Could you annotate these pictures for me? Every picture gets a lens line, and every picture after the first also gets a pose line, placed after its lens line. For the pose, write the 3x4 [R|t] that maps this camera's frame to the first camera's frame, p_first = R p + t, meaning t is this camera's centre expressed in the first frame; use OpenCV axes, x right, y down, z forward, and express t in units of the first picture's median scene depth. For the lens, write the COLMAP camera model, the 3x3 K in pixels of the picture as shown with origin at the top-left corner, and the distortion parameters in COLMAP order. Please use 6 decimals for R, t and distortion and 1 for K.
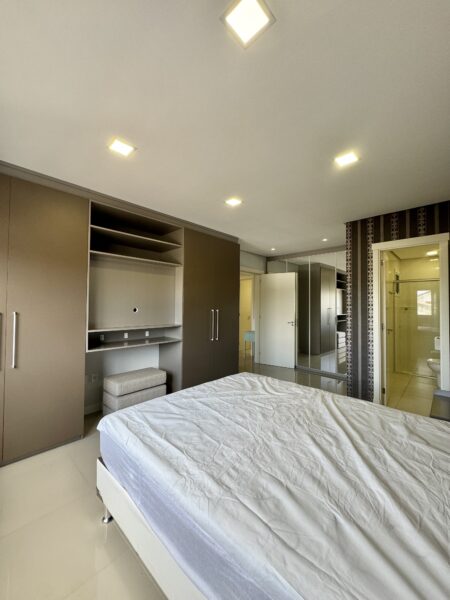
lens RADIAL K [[240.1, 0, 225.0], [0, 240.1, 300.0], [0, 0, 1]] dist [-0.000949, -0.000029]
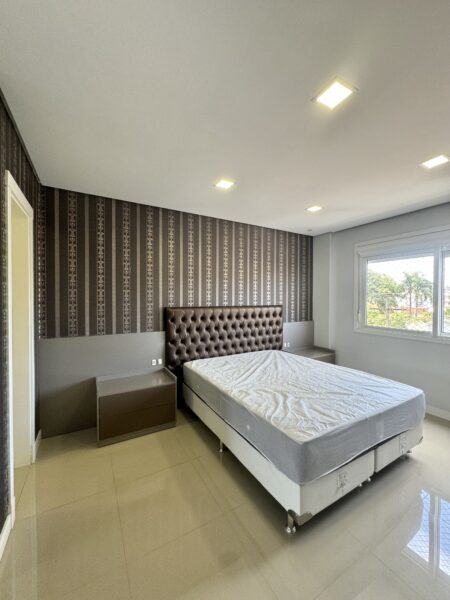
lens RADIAL K [[240.1, 0, 225.0], [0, 240.1, 300.0], [0, 0, 1]] dist [-0.000949, -0.000029]
pose [[-0.954149, -0.012021, 0.299090, 0.113063], [-0.015812, 0.999822, -0.010258, 0.017809], [-0.298913, -0.014517, -0.954170, 1.836829]]
